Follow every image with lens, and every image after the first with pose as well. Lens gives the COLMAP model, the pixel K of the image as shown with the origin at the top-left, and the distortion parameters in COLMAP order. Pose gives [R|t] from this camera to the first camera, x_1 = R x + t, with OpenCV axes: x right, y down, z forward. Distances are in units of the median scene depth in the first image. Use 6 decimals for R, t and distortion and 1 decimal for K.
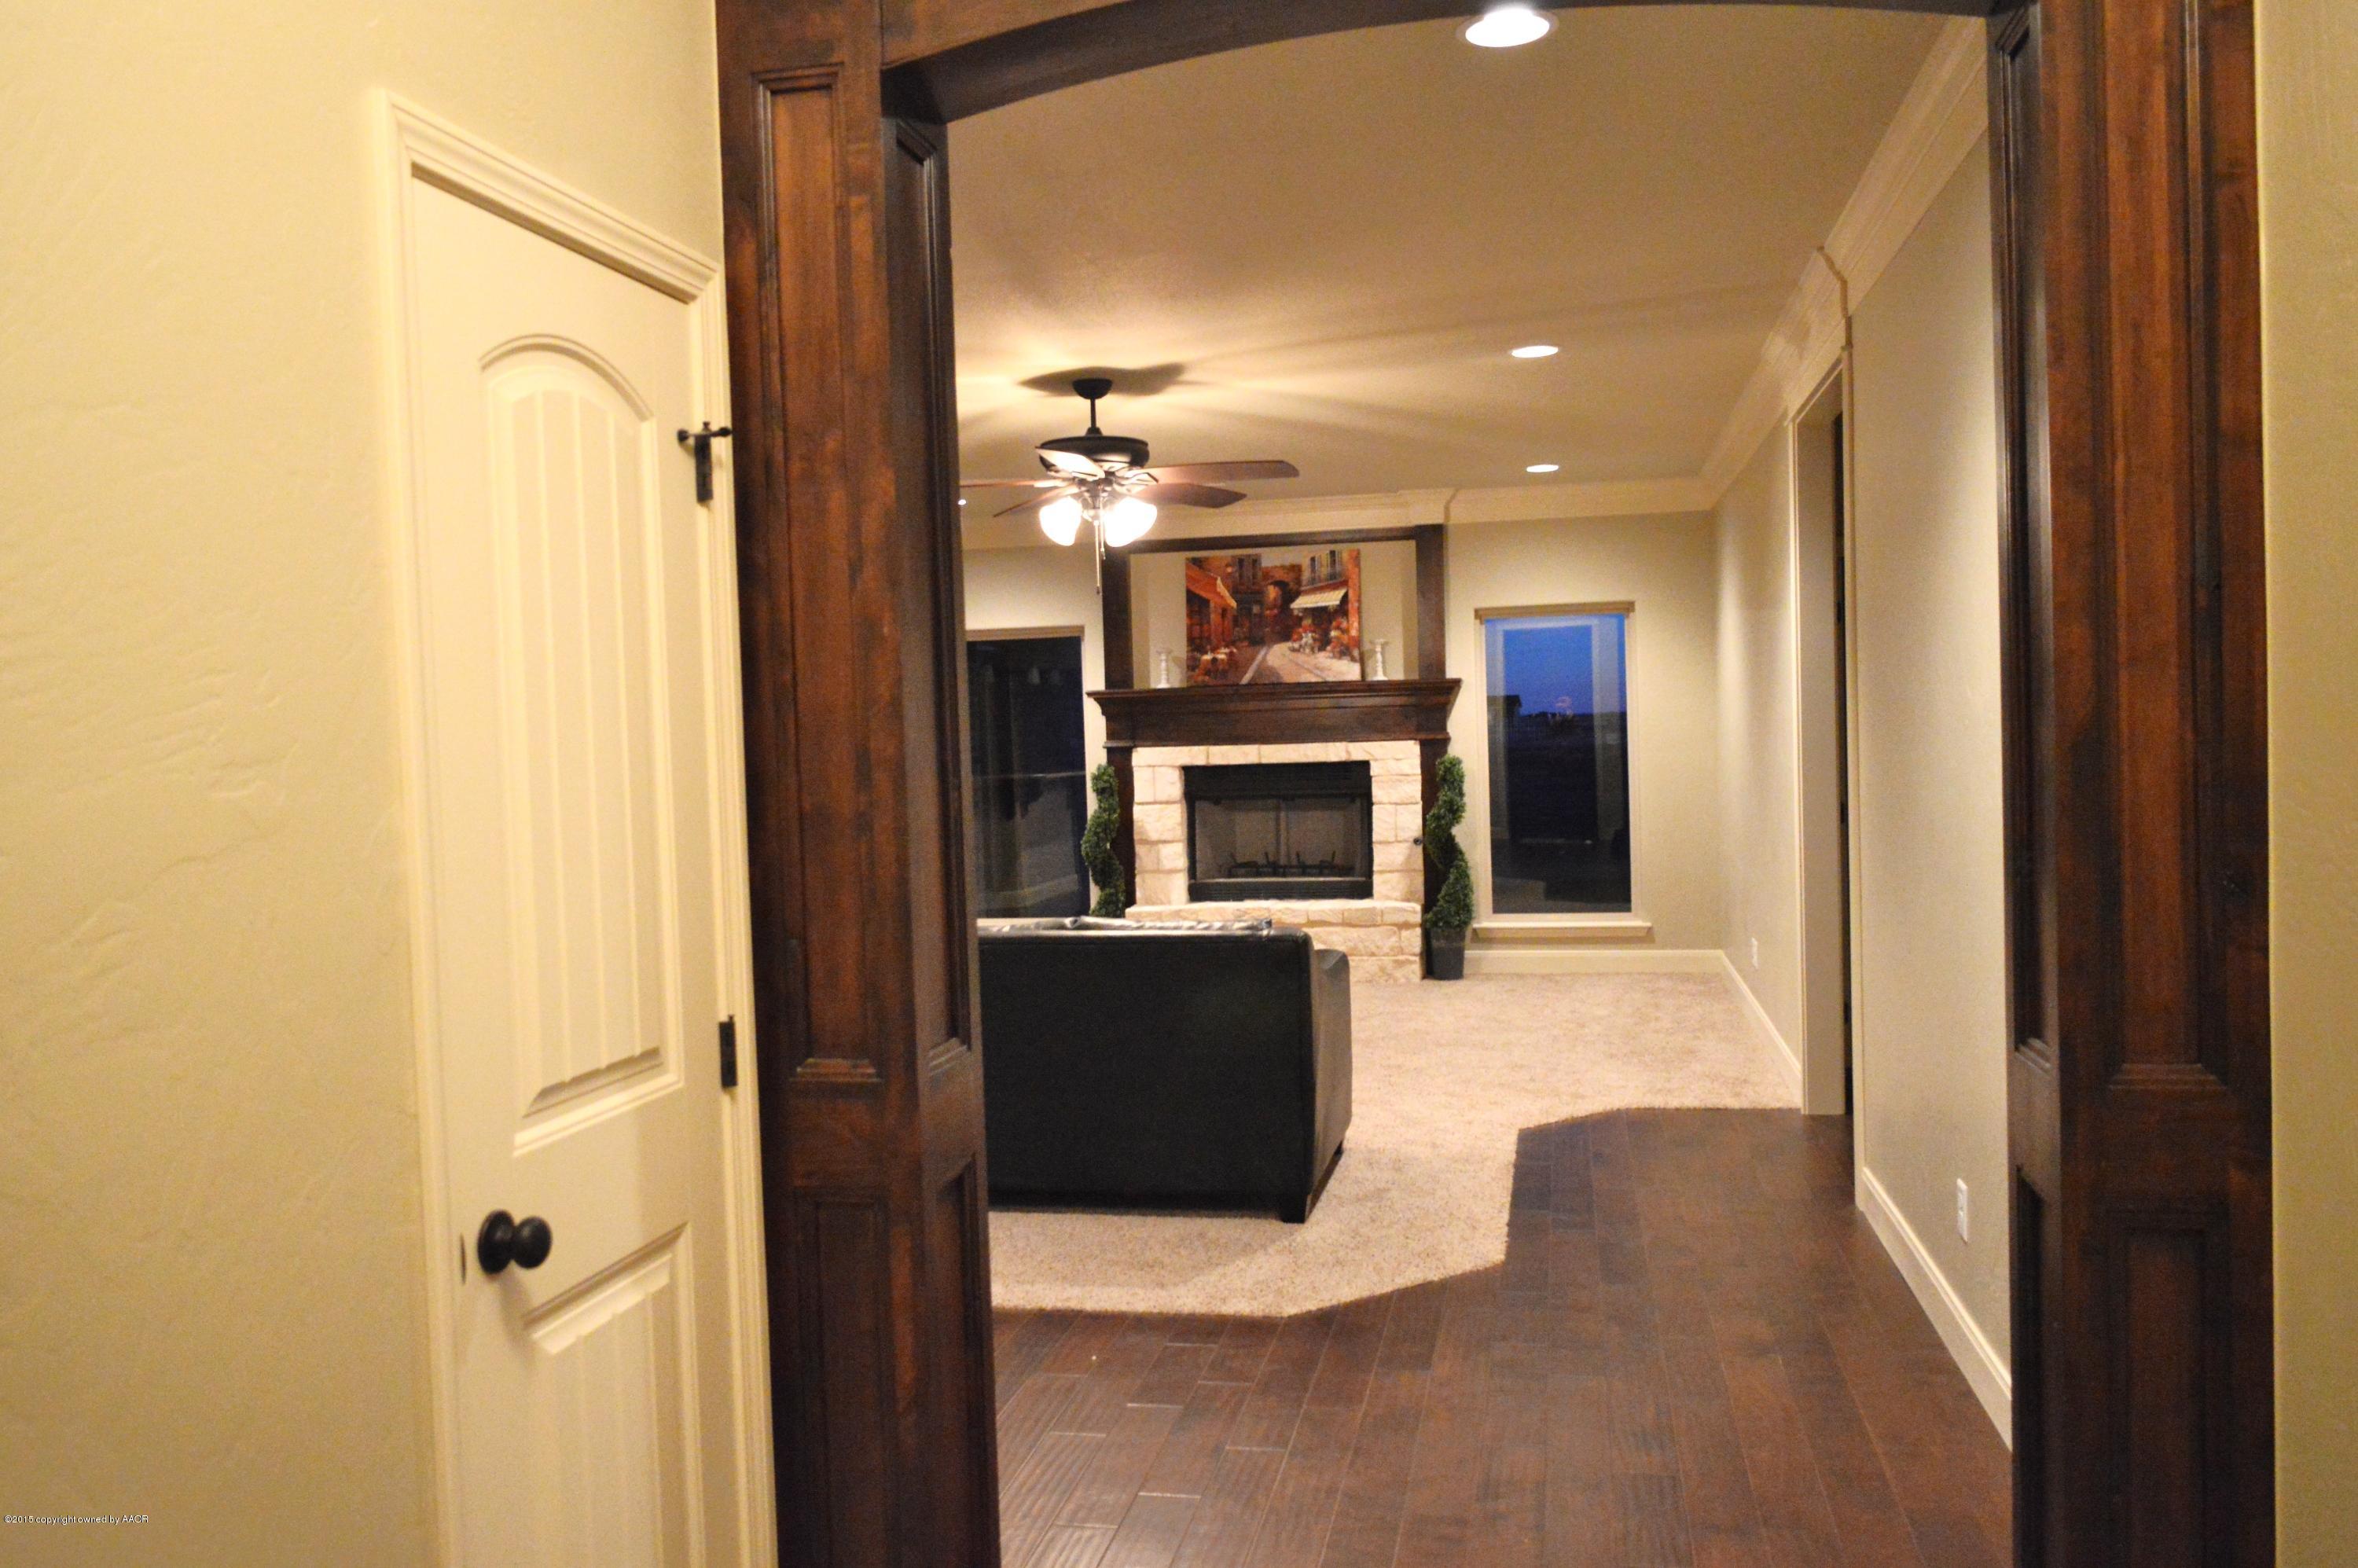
lens RADIAL K [[1863.2, 0, 1179.0], [0, 1863.2, 784.0], [0, 0, 1]] dist [-0.010604, 0.003062]
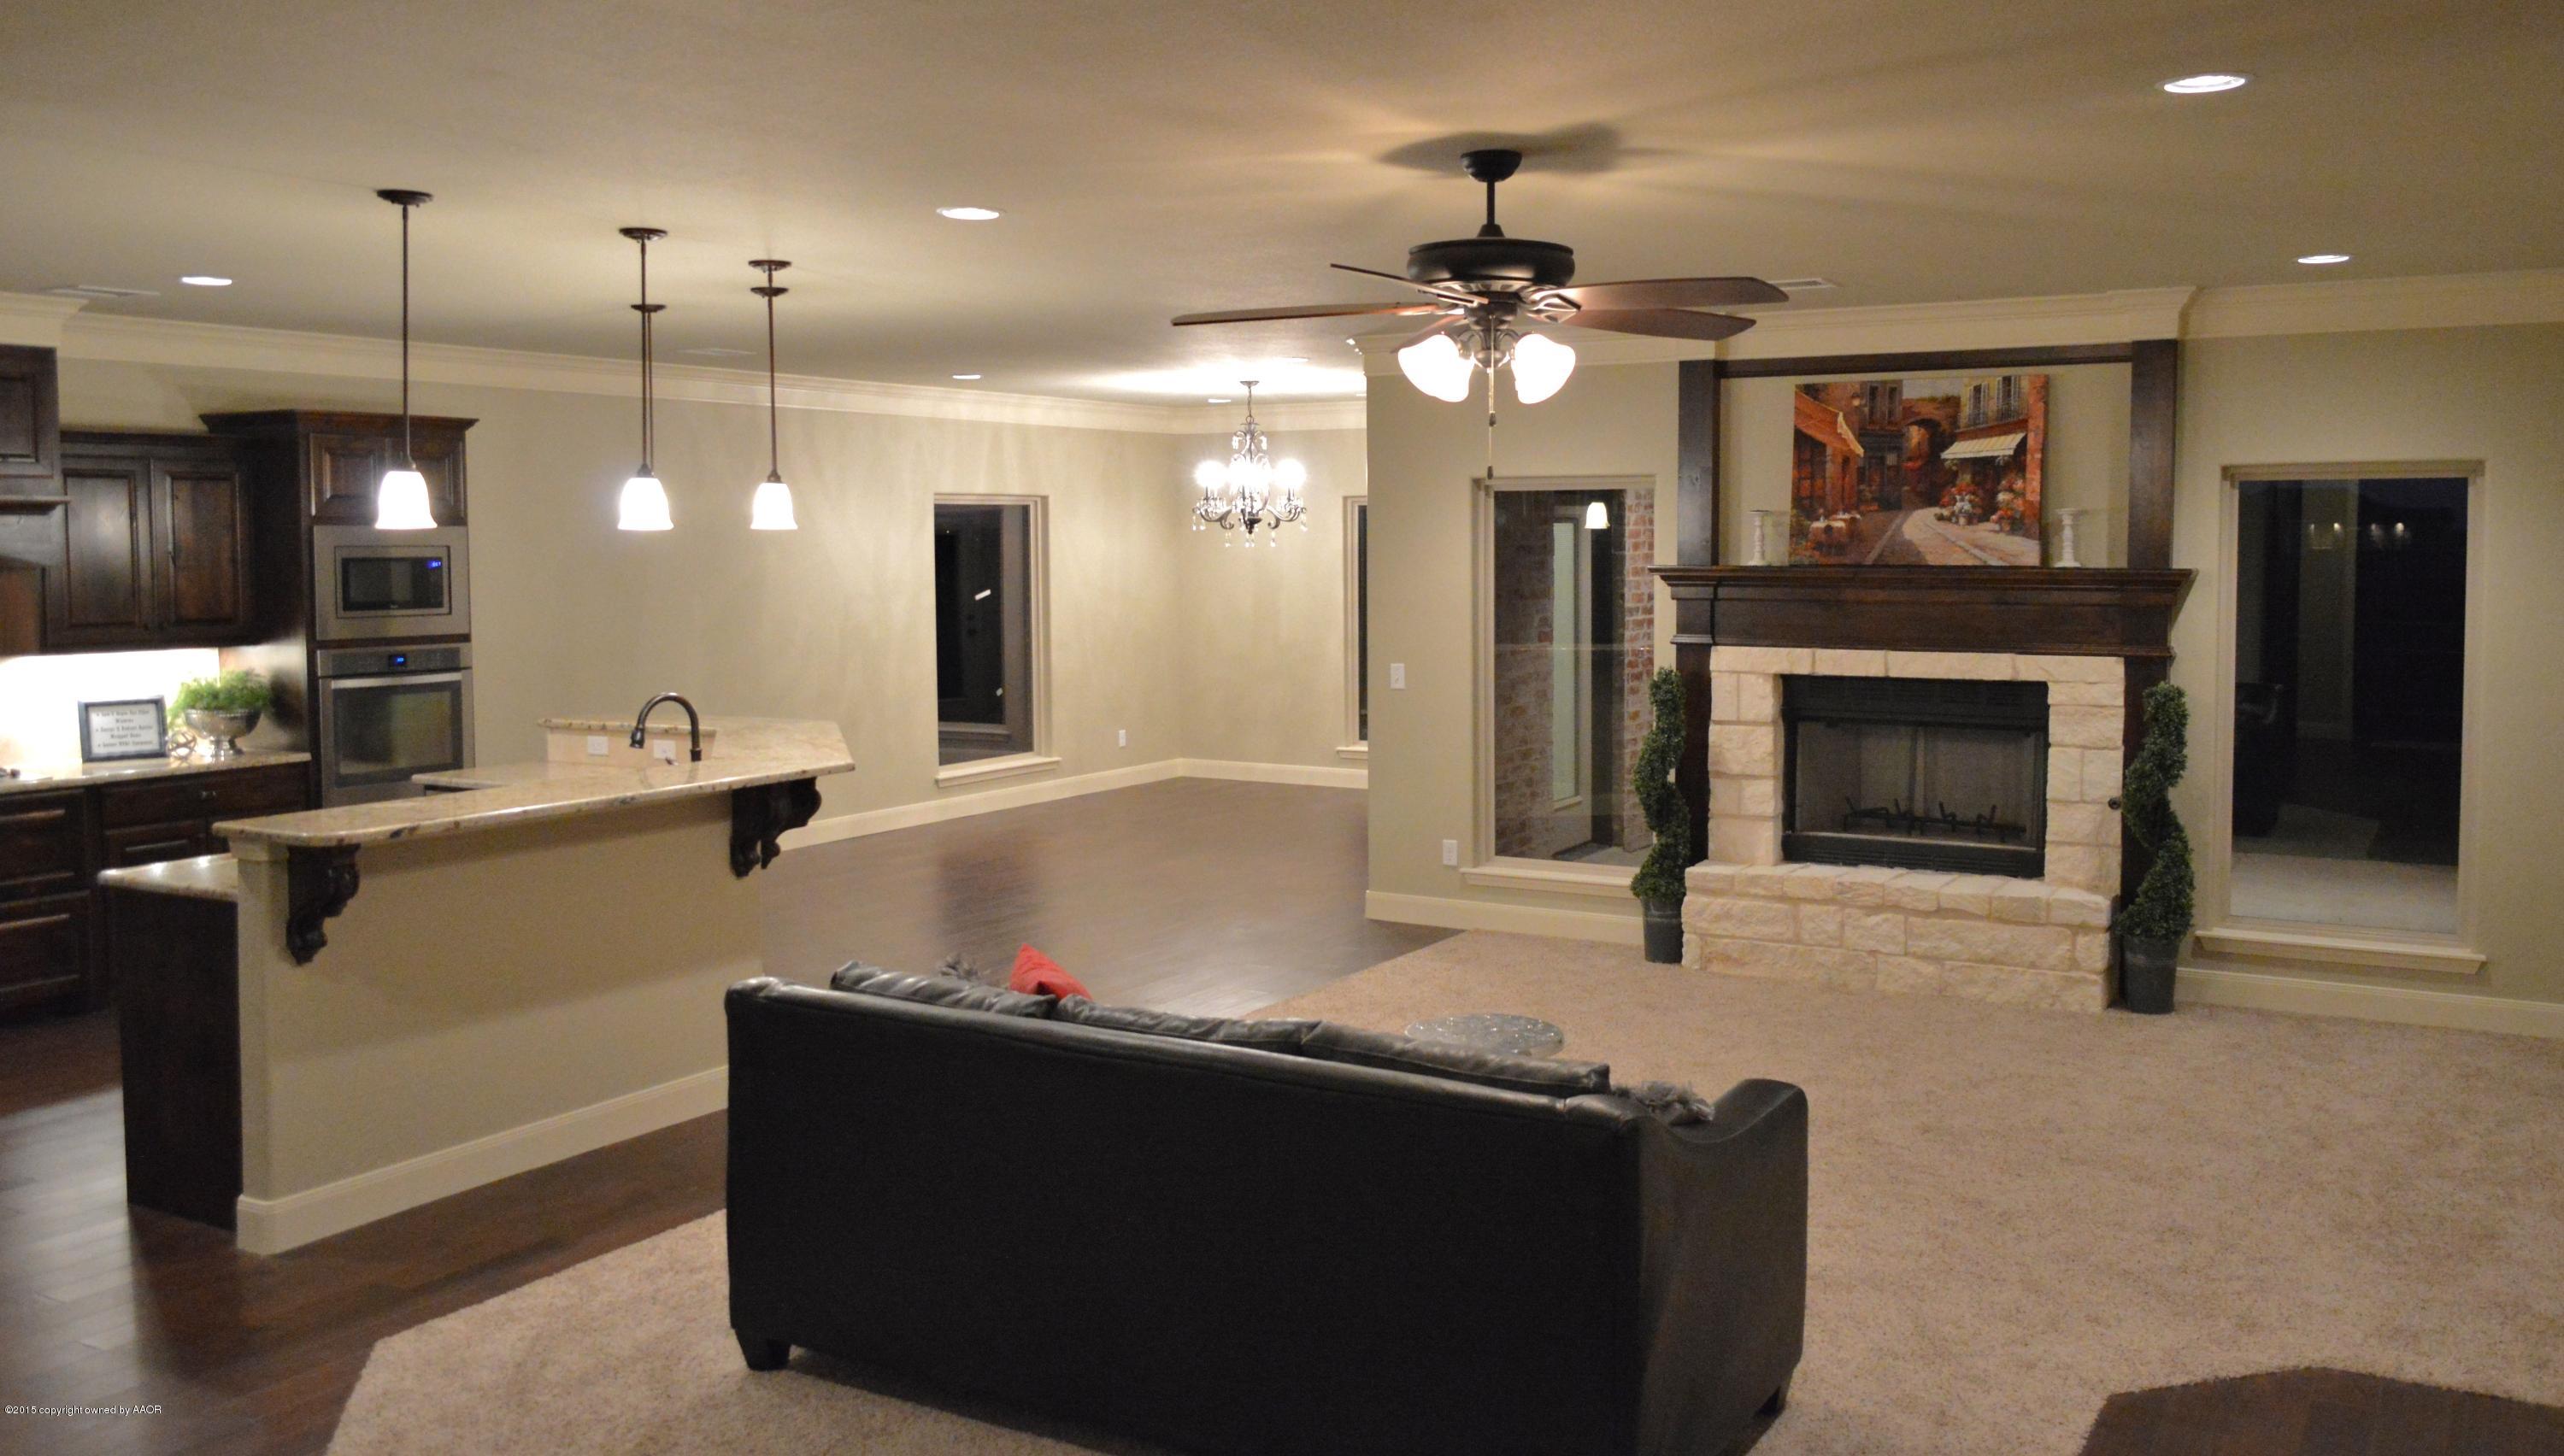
lens RADIAL K [[2100.0, 0, 1325.9], [0, 2100.0, 660.4], [0, 0, 1]] dist [-0.004467, 0.006504]
pose [[0.951034, 0.047068, -0.305480, 0.084842], [-0.036371, 0.998513, 0.040618, -0.042380], [0.306937, -0.027519, 0.951332, 0.176081]]
